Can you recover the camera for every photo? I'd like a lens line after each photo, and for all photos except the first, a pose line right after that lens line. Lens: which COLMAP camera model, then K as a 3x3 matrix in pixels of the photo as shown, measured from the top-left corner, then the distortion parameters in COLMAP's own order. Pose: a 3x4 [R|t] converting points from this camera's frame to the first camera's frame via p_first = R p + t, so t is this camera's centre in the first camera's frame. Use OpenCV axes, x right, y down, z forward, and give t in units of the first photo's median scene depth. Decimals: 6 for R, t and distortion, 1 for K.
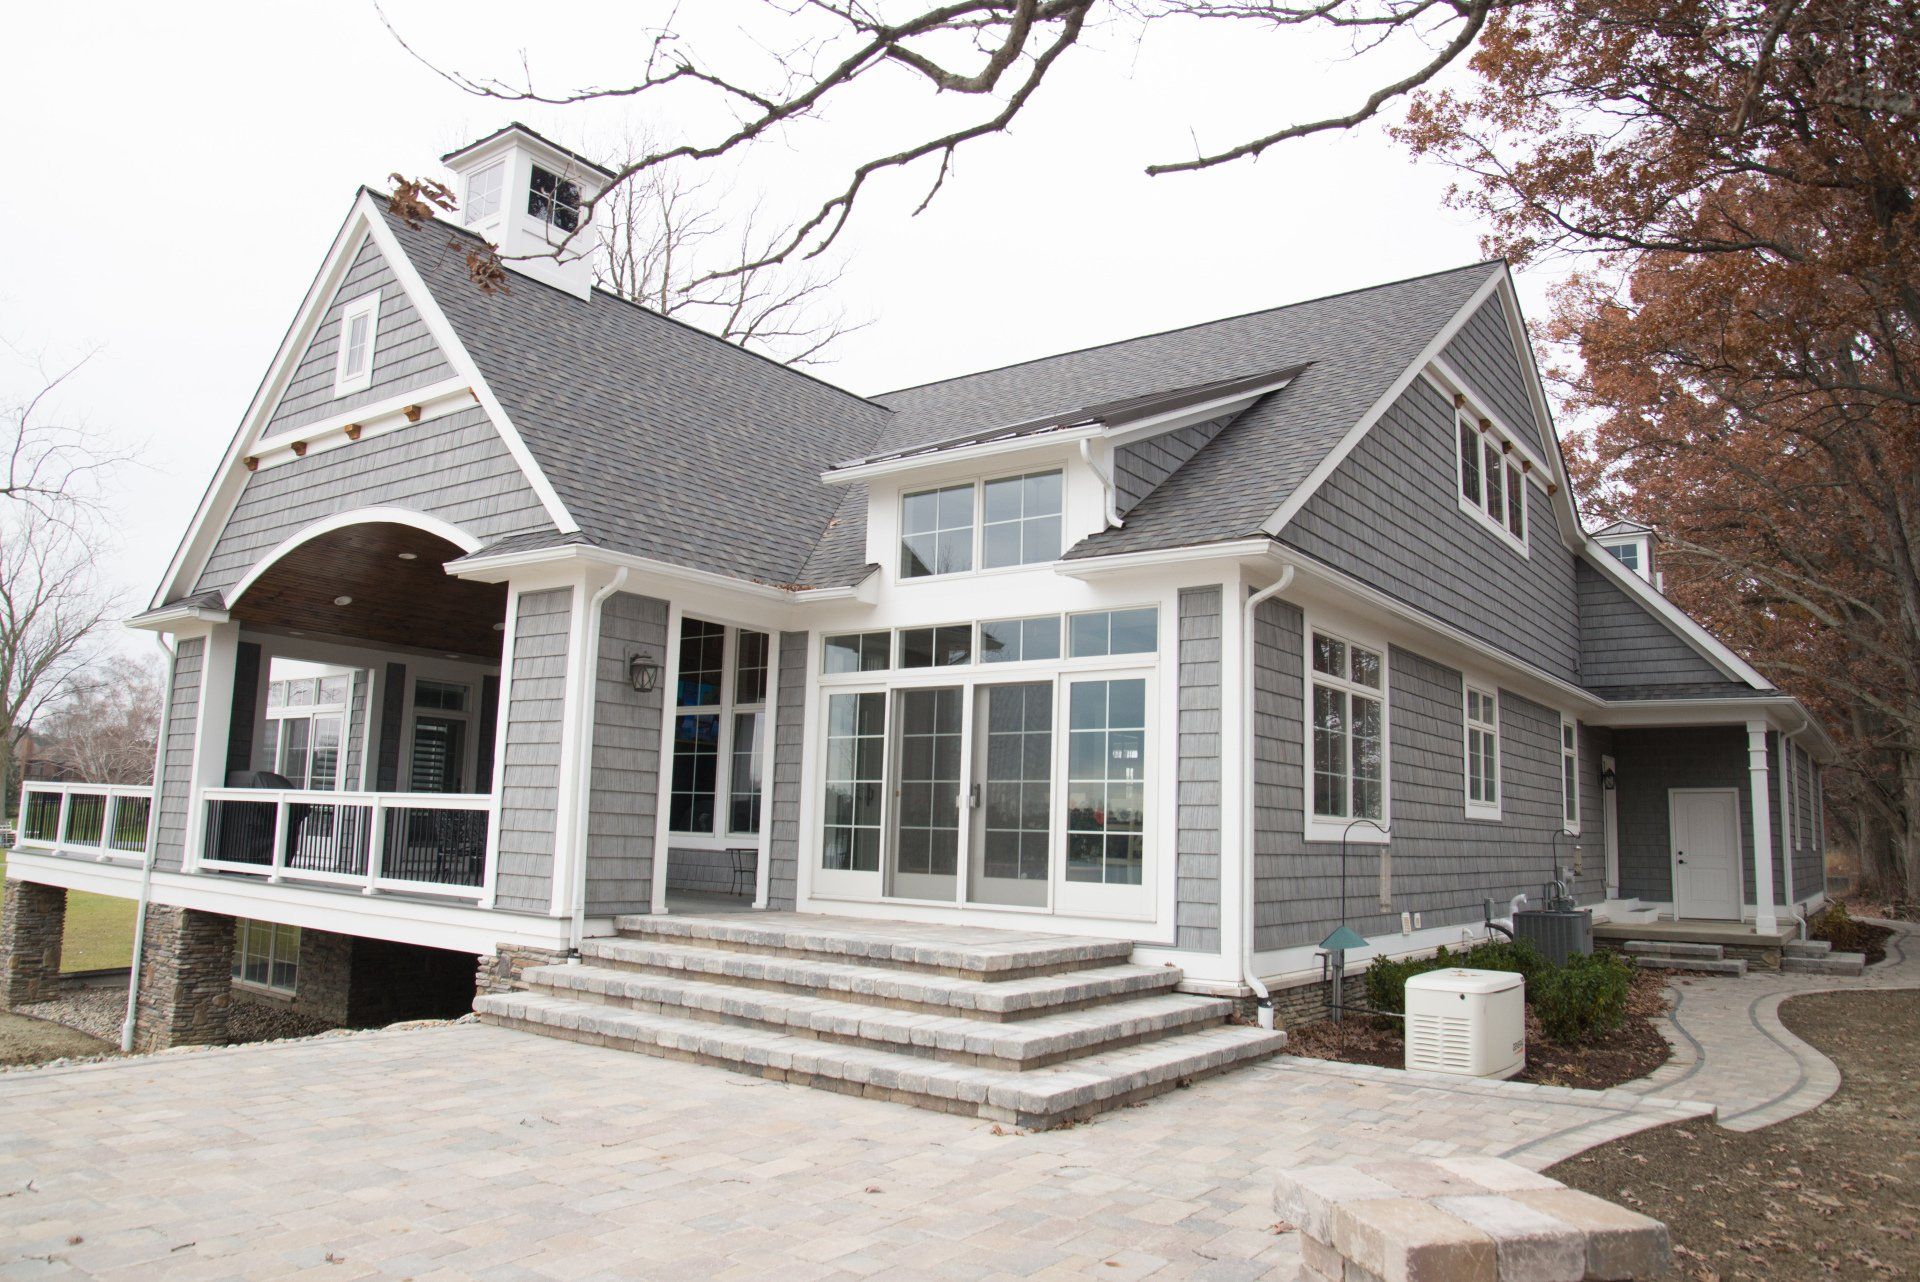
lens RADIAL K [[1322.0, 0, 960.0], [0, 1322.0, 641.0], [0, 0, 1]] dist [-0.059012, -0.000757]
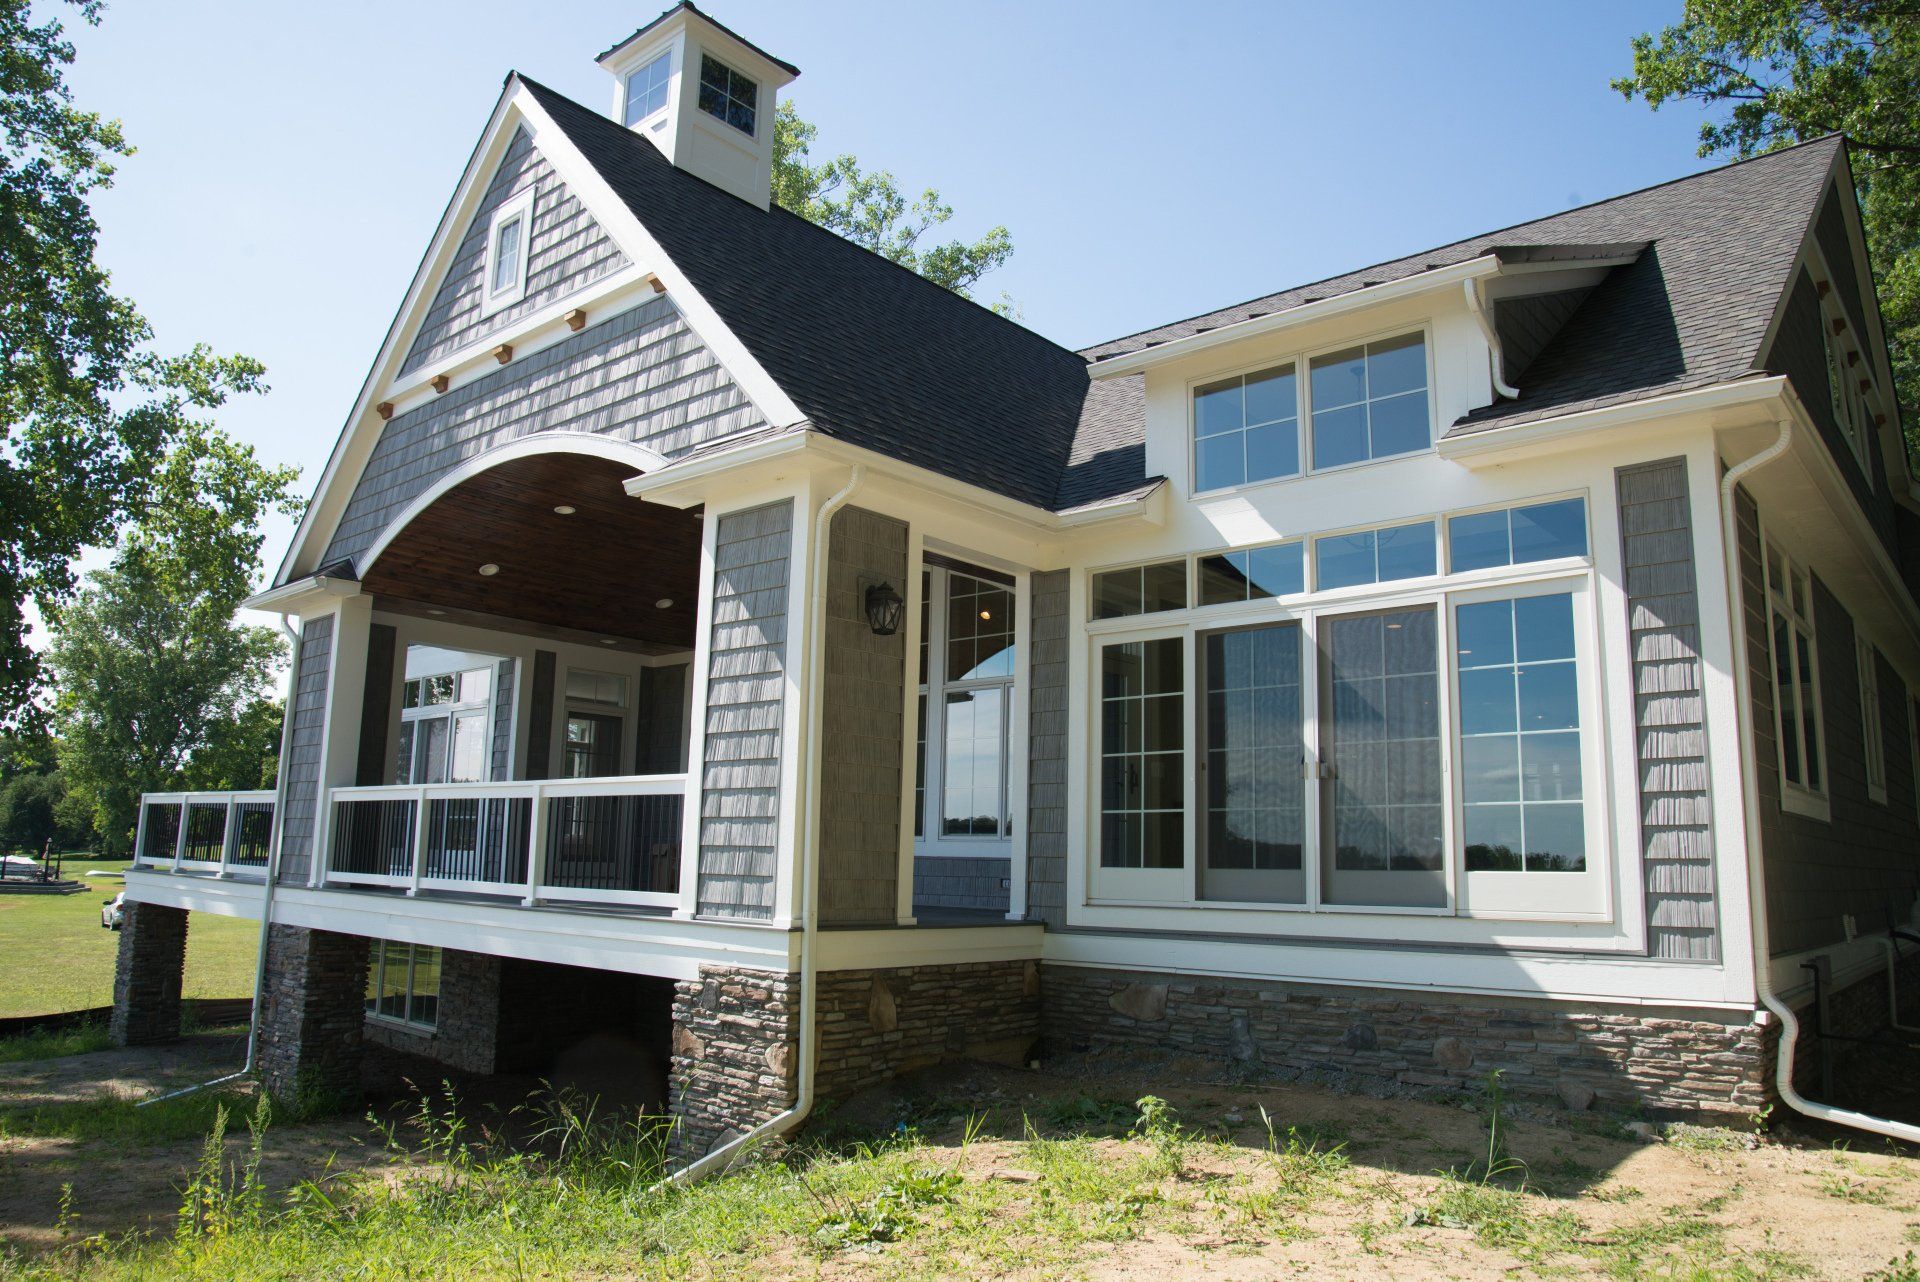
lens RADIAL K [[1302.7, 0, 960.0], [0, 1302.7, 641.0], [0, 0, 1]] dist [-0.065890, -0.000112]
pose [[0.996840, -0.021062, -0.076596, -0.111362], [0.018810, 0.999373, -0.030001, 0.053245], [0.077180, 0.028466, 0.996611, 0.198486]]
